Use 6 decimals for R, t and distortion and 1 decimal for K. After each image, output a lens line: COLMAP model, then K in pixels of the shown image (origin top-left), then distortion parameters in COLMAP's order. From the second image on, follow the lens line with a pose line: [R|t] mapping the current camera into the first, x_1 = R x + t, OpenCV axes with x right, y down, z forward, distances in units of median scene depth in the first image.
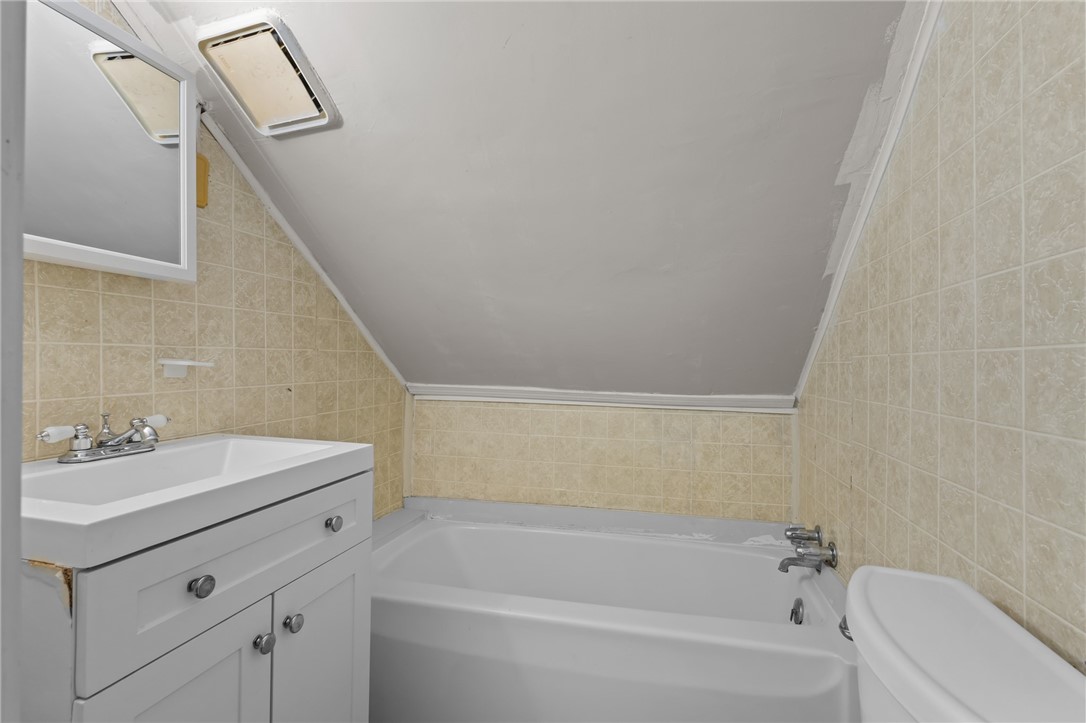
lens RADIAL K [[496.7, 0, 543.0], [0, 496.7, 361.5], [0, 0, 1]] dist [0.005496, -0.000552]
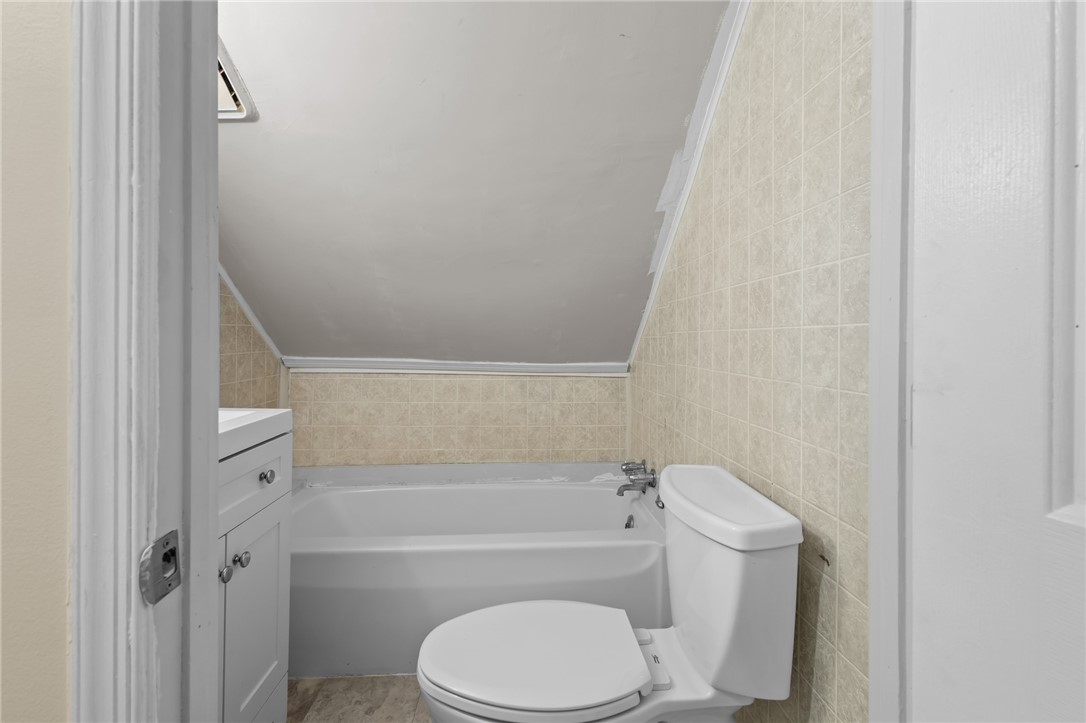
lens RADIAL K [[500.1, 0, 540.3], [0, 500.1, 339.1], [0, 0, 1]] dist [0.000123, 0.000047]
pose [[0.955416, 0.000057, 0.295262, -0.091913], [-0.002476, 0.999966, 0.007819, -0.001606], [-0.295252, -0.008201, 0.955384, -0.165997]]
